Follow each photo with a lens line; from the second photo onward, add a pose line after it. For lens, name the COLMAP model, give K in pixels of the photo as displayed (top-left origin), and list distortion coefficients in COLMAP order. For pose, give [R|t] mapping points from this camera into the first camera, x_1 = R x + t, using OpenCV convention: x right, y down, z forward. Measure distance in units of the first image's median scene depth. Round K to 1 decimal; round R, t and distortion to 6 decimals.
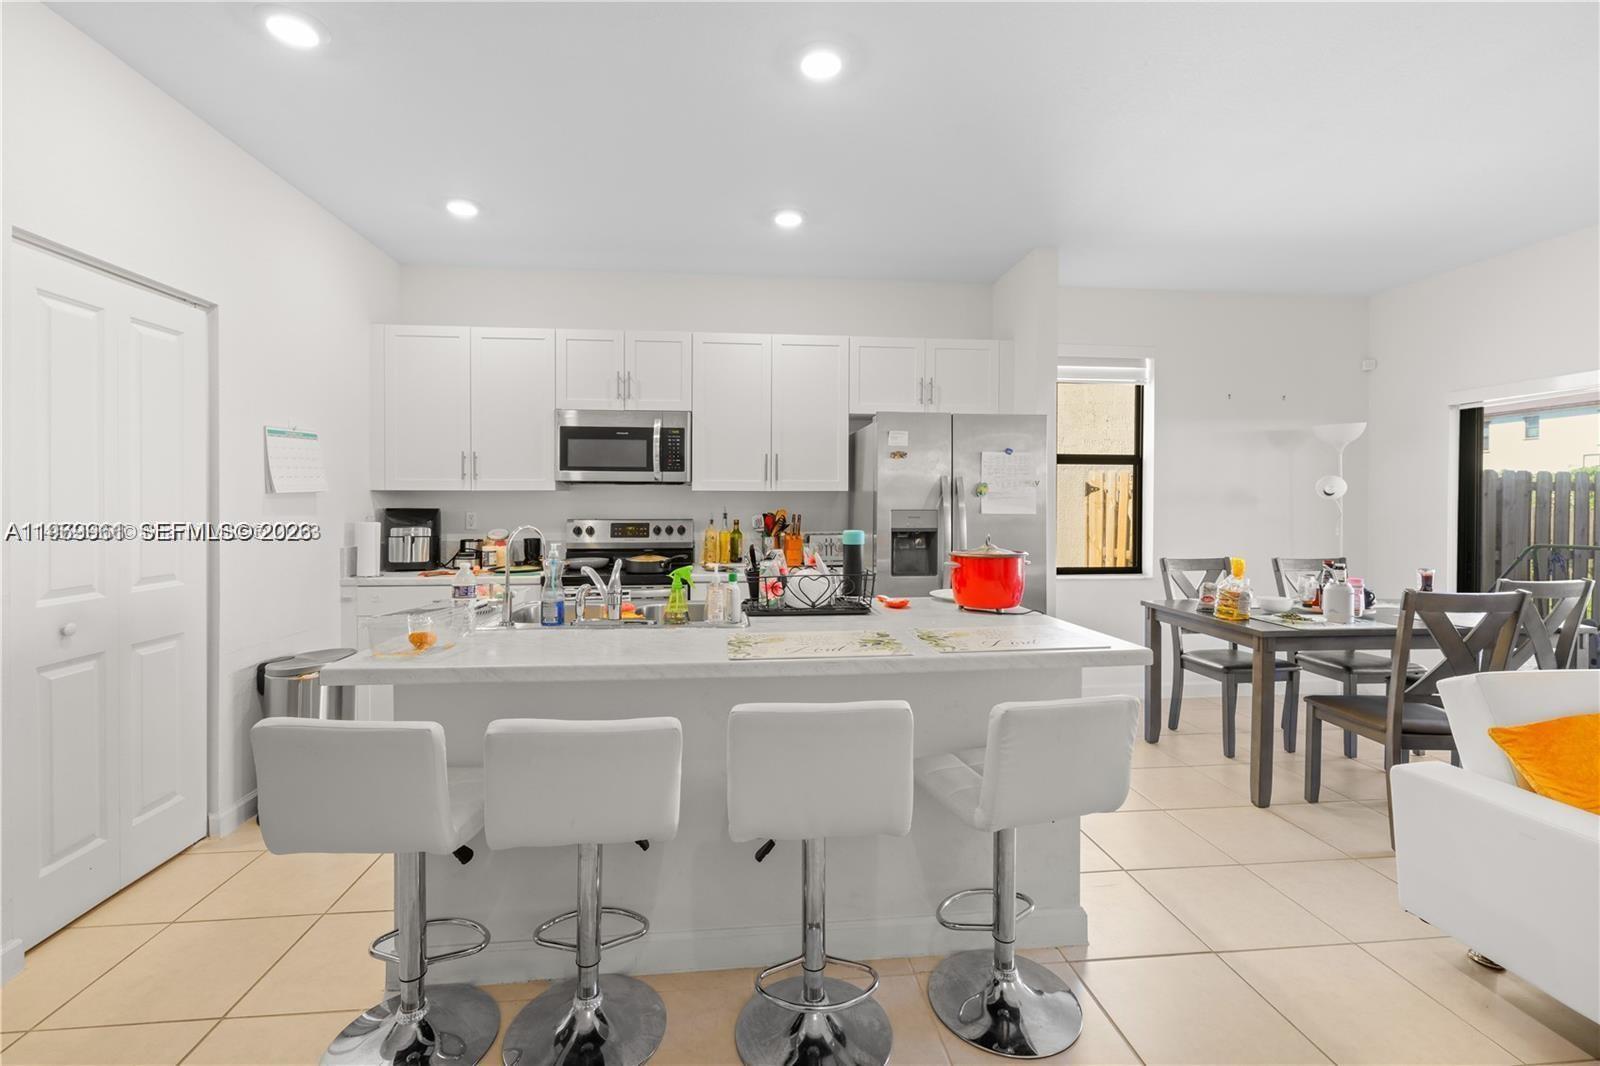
lens RADIAL K [[691.5, 0, 800.0], [0, 691.5, 533.0], [0, 0, 1]] dist [0.000356, 0.000239]
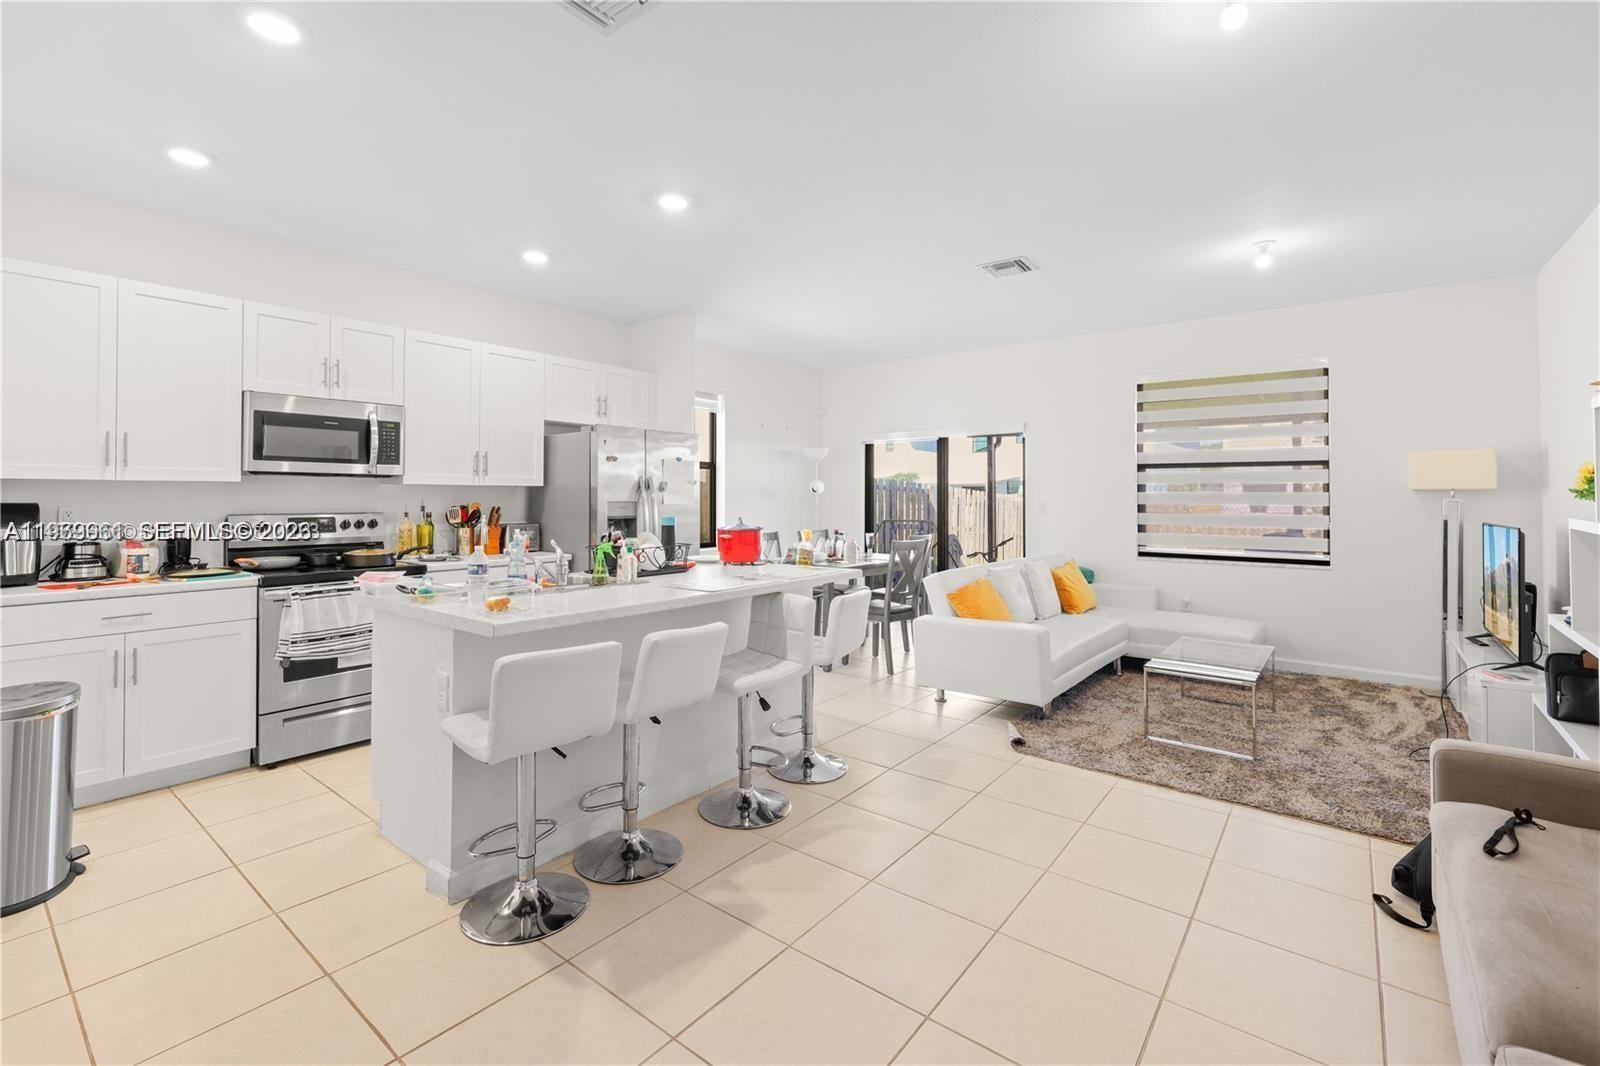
lens RADIAL K [[691.5, 0, 800.0], [0, 691.5, 533.0], [0, 0, 1]] dist [0.000356, 0.000239]
pose [[0.698249, -0.036787, 0.714909, -0.488621], [0.031035, 0.999295, 0.021109, 0.007565], [-0.715182, 0.007448, 0.698899, -0.129031]]
